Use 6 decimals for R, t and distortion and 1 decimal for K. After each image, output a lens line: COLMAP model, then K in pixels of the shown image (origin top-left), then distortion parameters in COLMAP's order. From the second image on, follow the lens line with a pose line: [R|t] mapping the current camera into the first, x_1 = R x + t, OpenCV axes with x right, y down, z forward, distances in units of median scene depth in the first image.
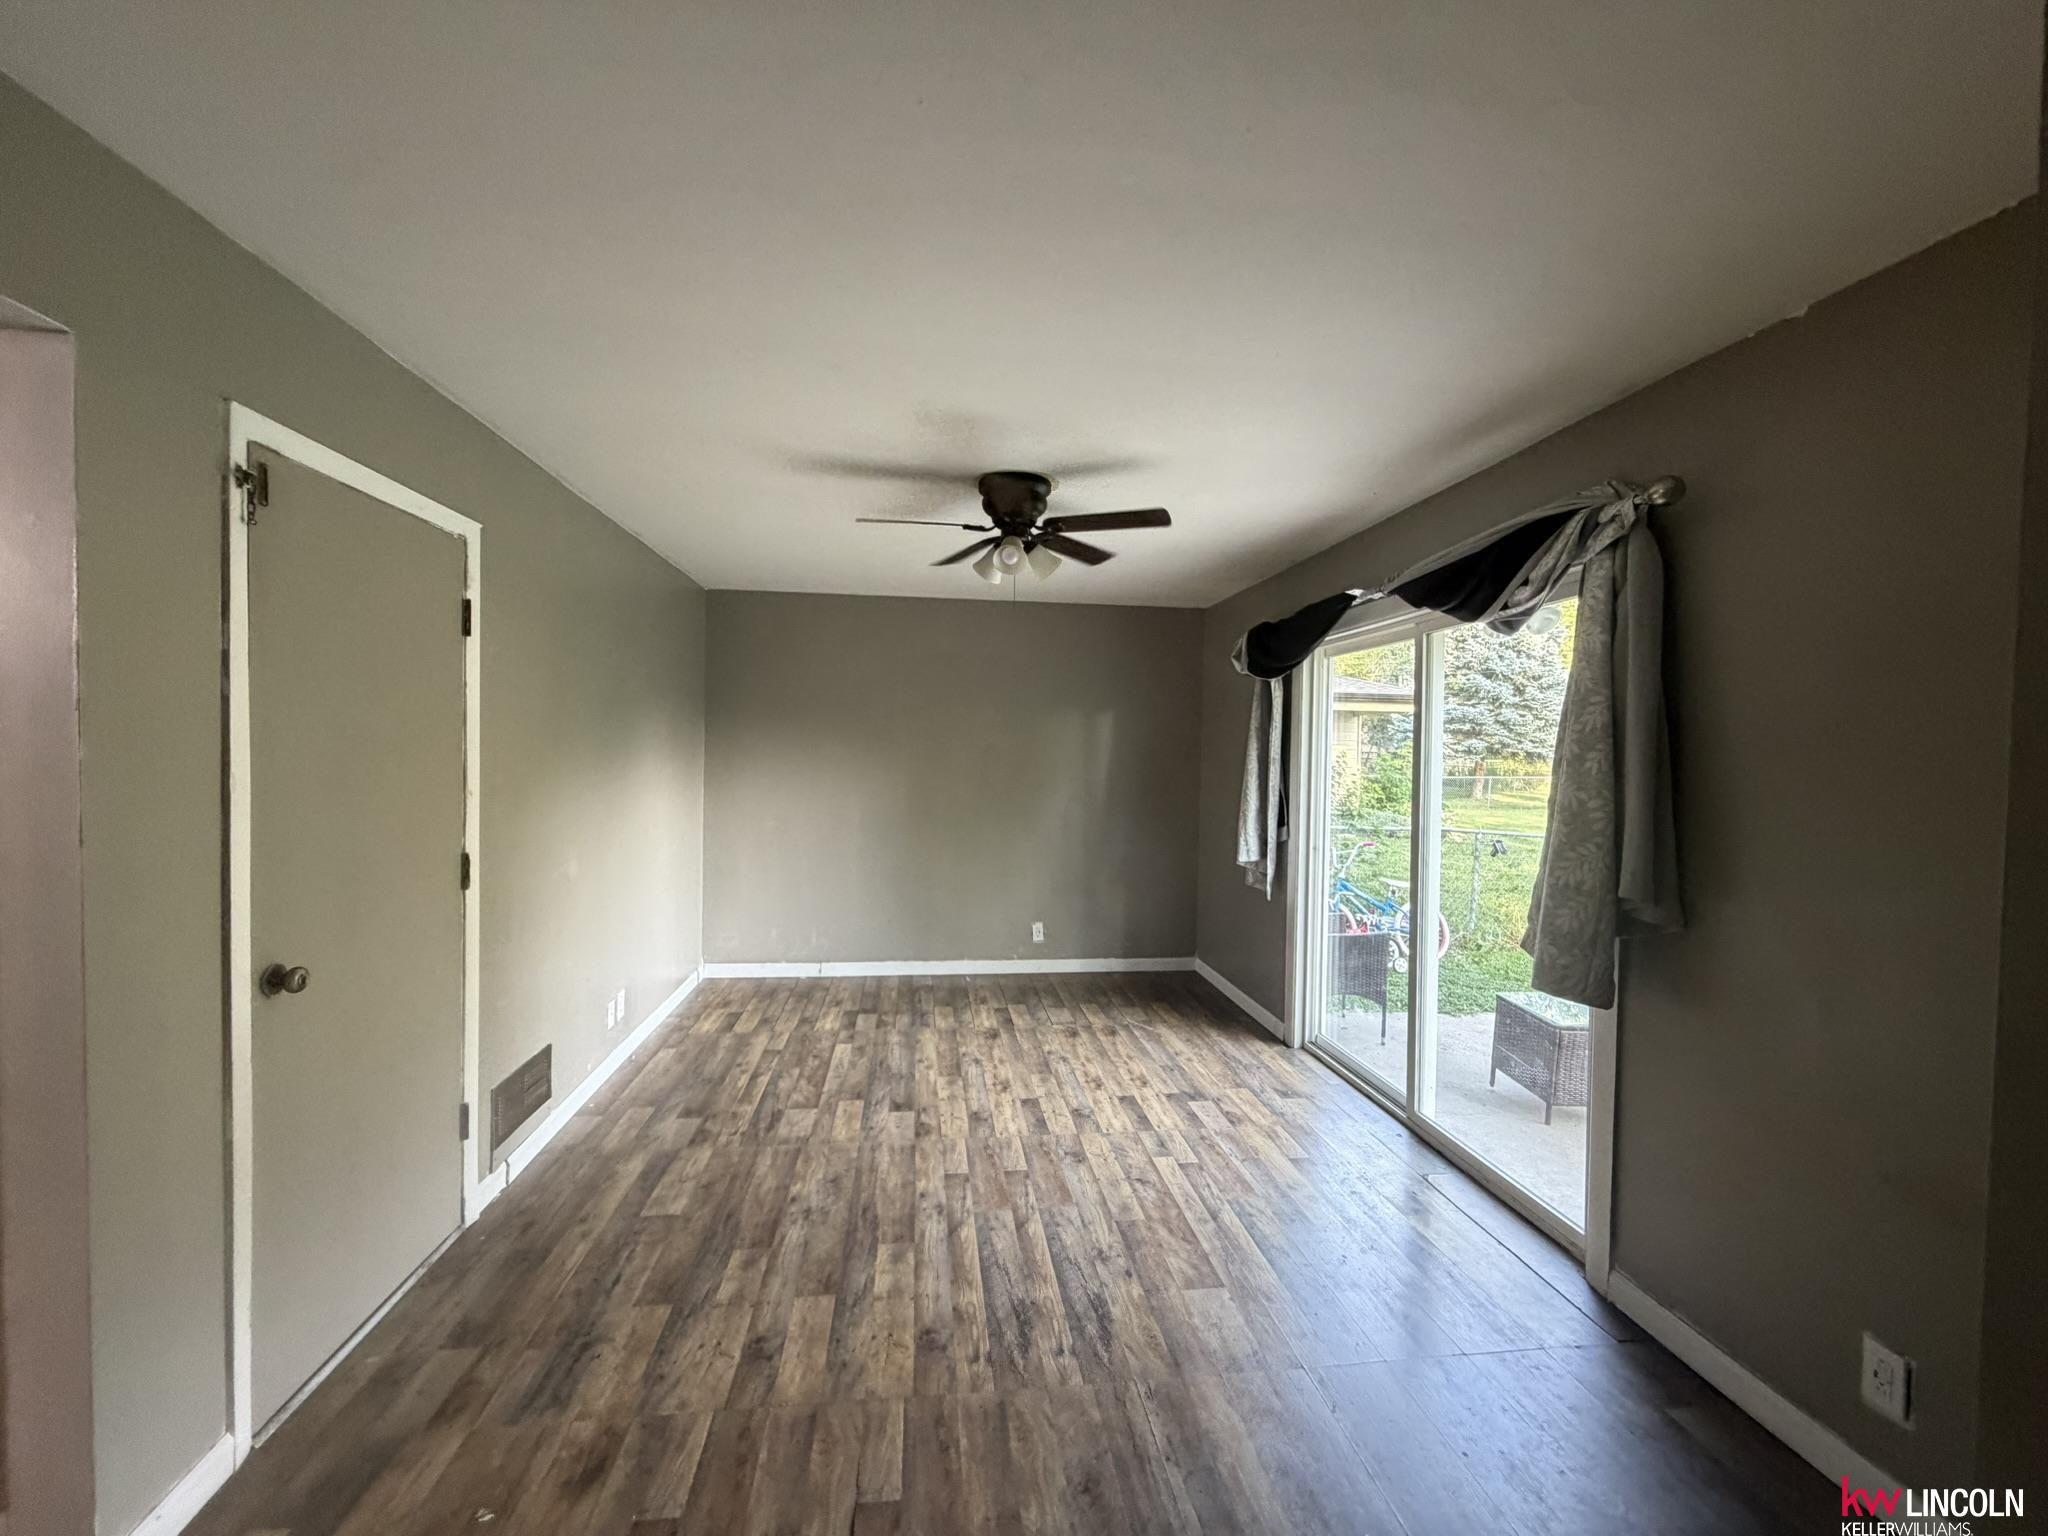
lens RADIAL K [[819.8, 0, 1025.5], [0, 819.8, 777.5], [0, 0, 1]] dist [-0.001928, 0.002165]
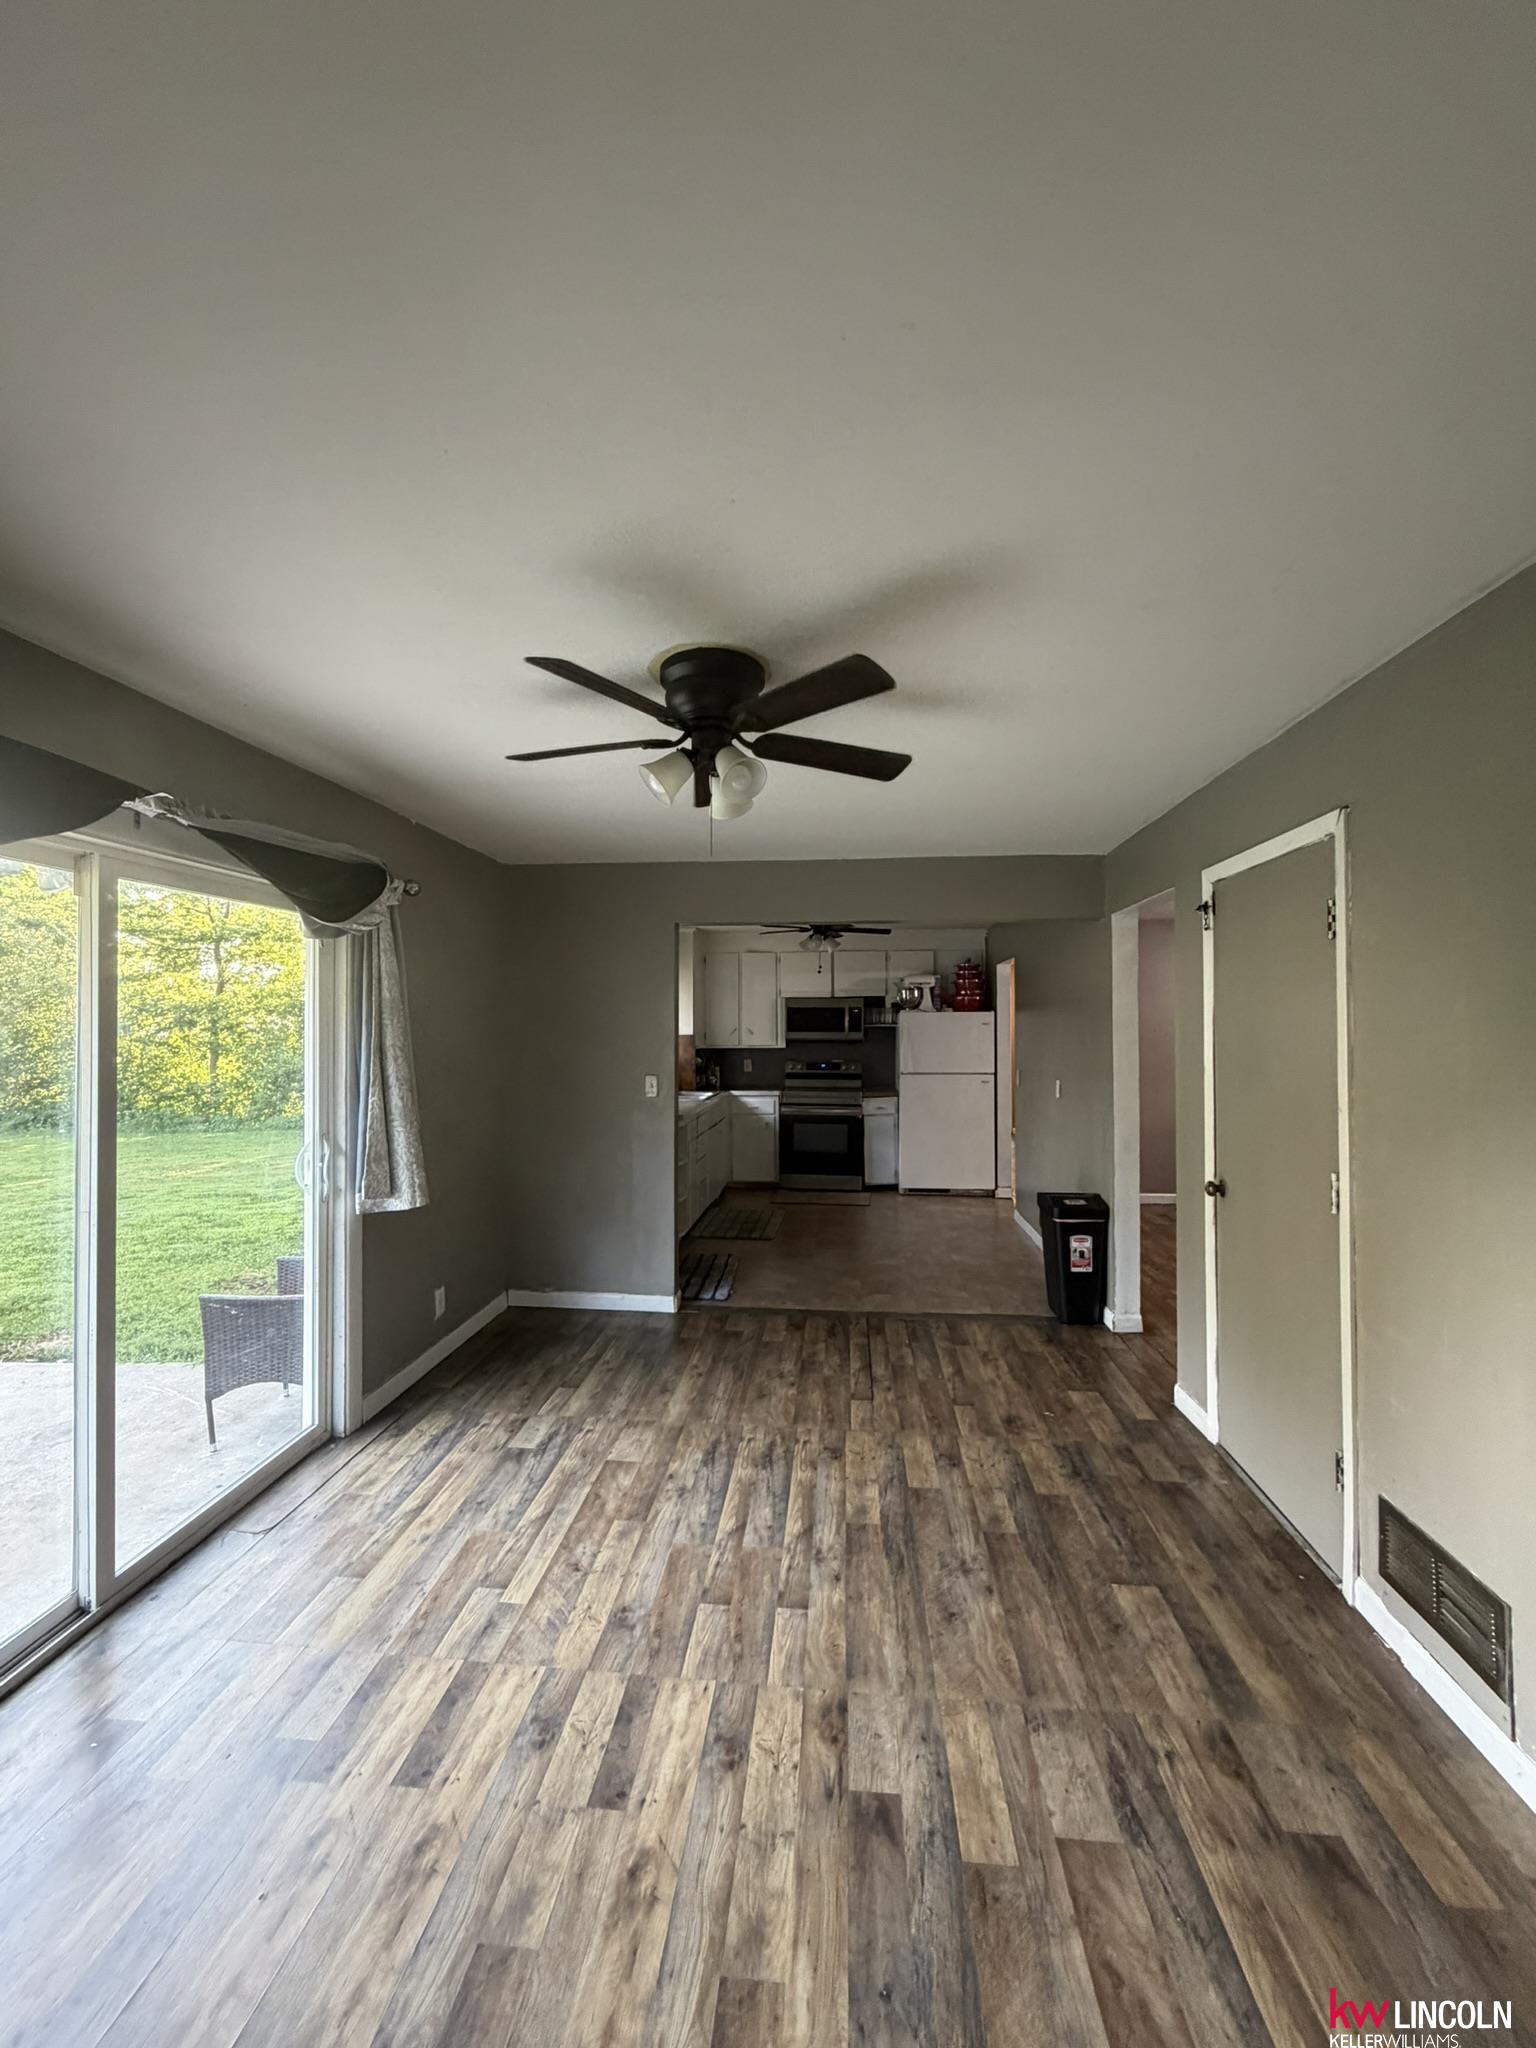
lens RADIAL K [[819.8, 0, 768.5], [0, 819.8, 1005.5], [0, 0, 1]] dist [-0.001928, 0.002165]
pose [[-0.975341, -0.009026, 0.220519, -0.209705], [-0.007231, 0.999934, 0.008942, -0.080575], [-0.220585, 0.007127, -0.975342, 1.620121]]
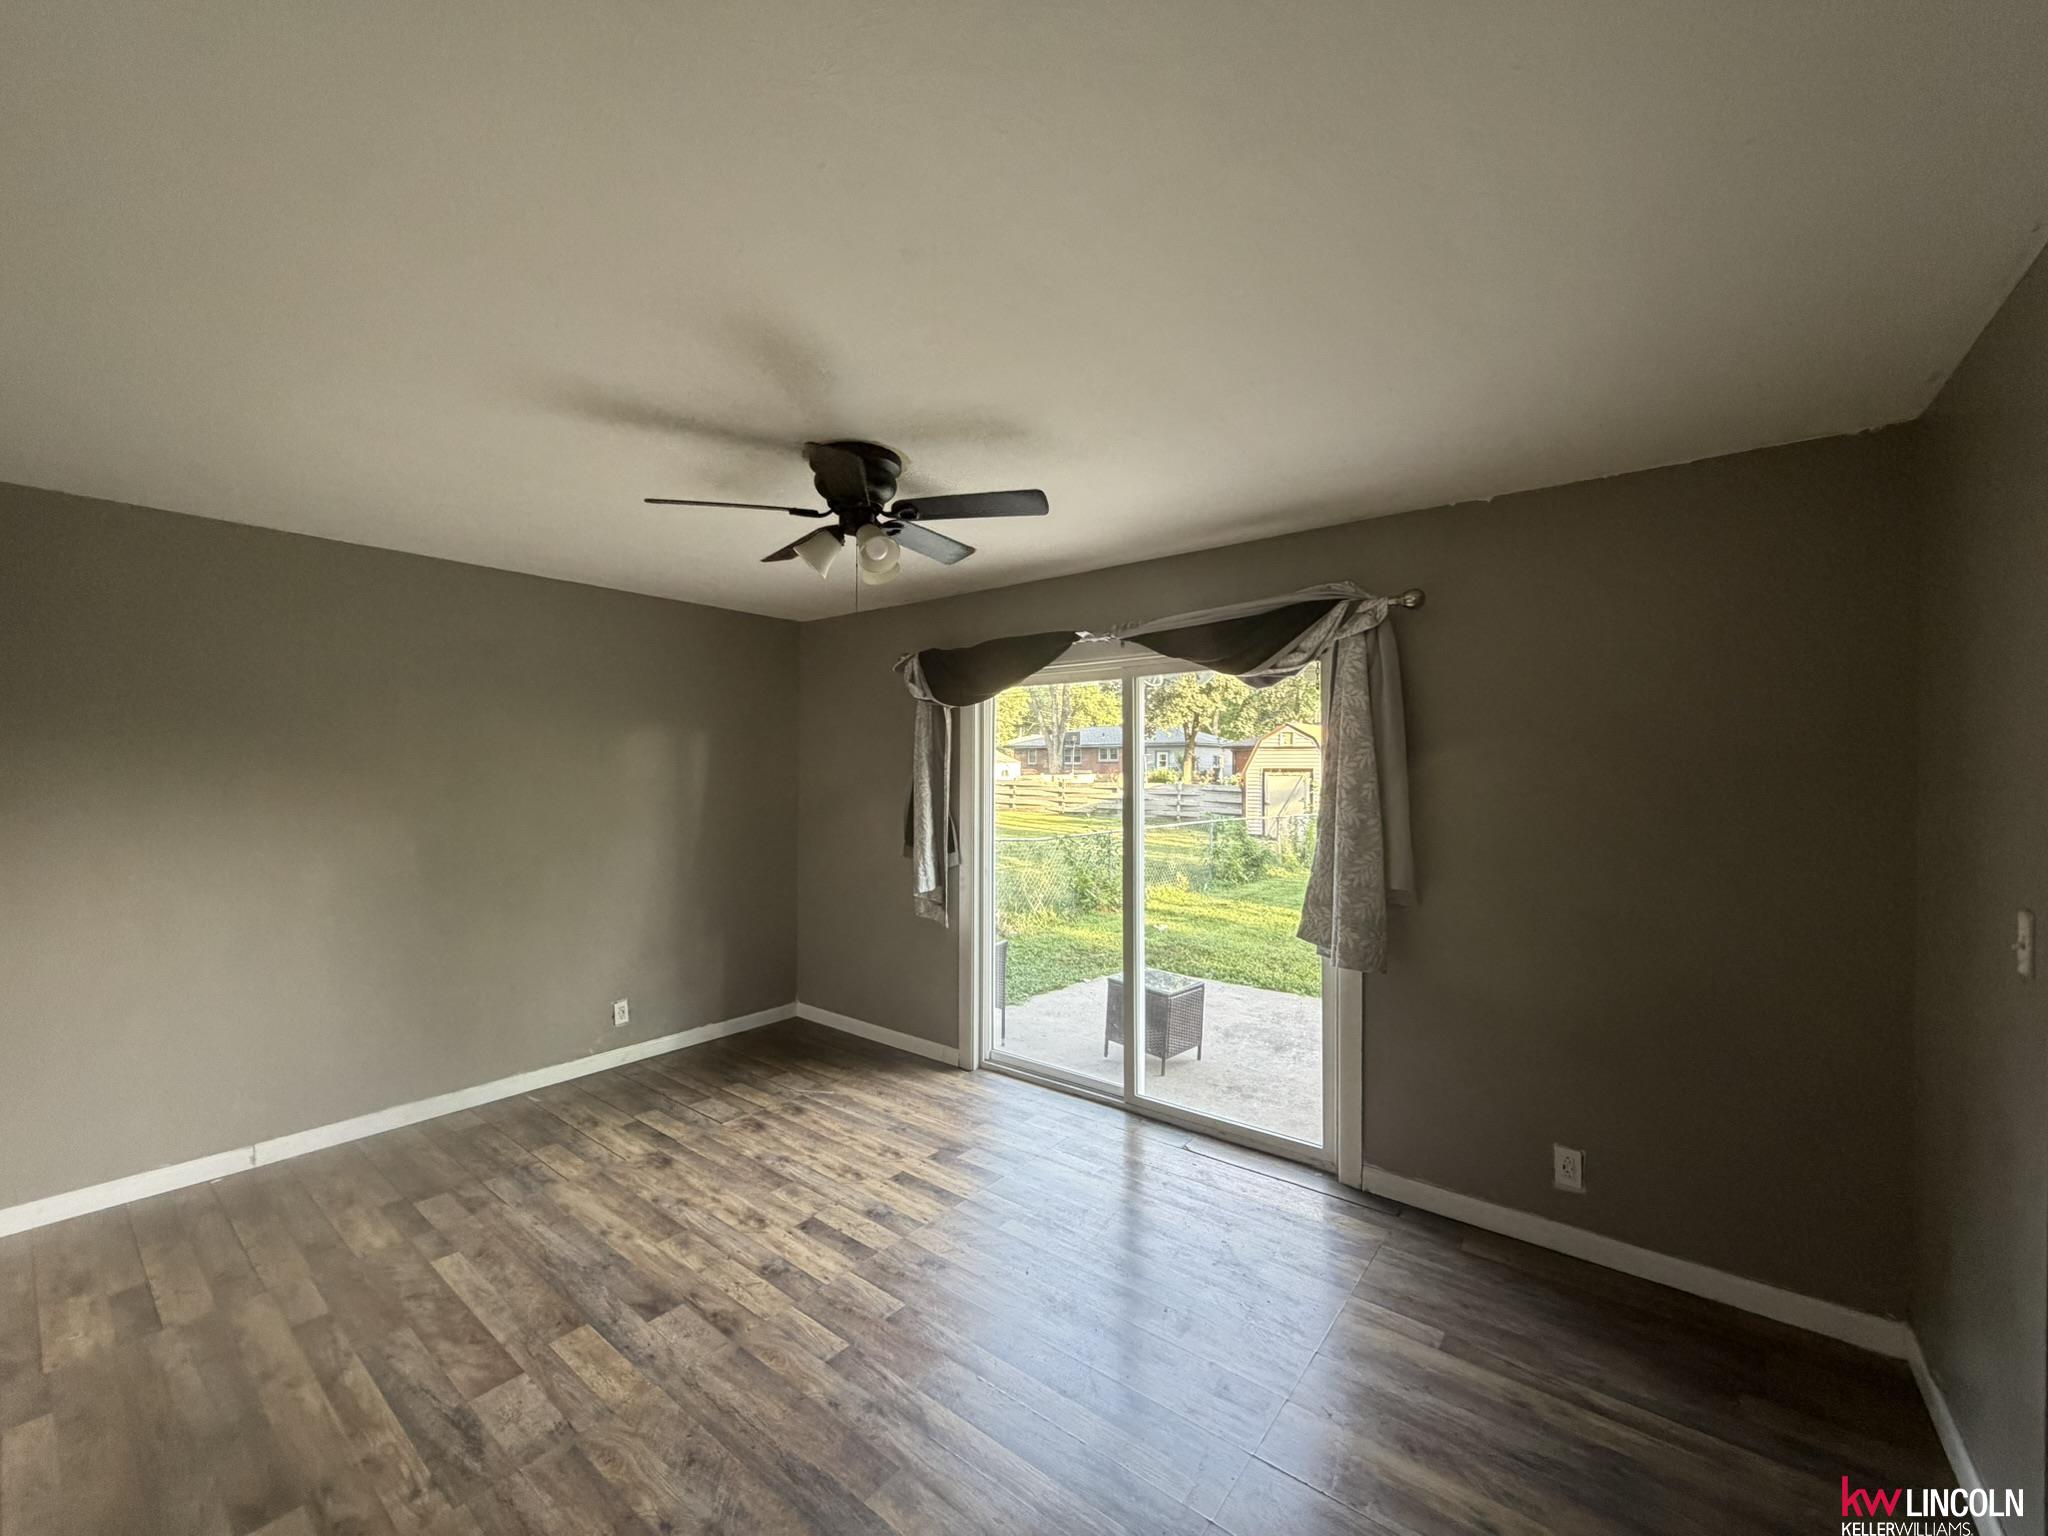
lens RADIAL K [[819.8, 0, 1020.1], [0, 819.8, 765.5], [0, 0, 1]] dist [-0.001928, 0.002165]
pose [[0.716048, -0.013141, 0.697928, -0.449427], [0.031748, 0.999401, -0.013756, -0.041013], [-0.697329, 0.032008, 0.716036, 0.299403]]
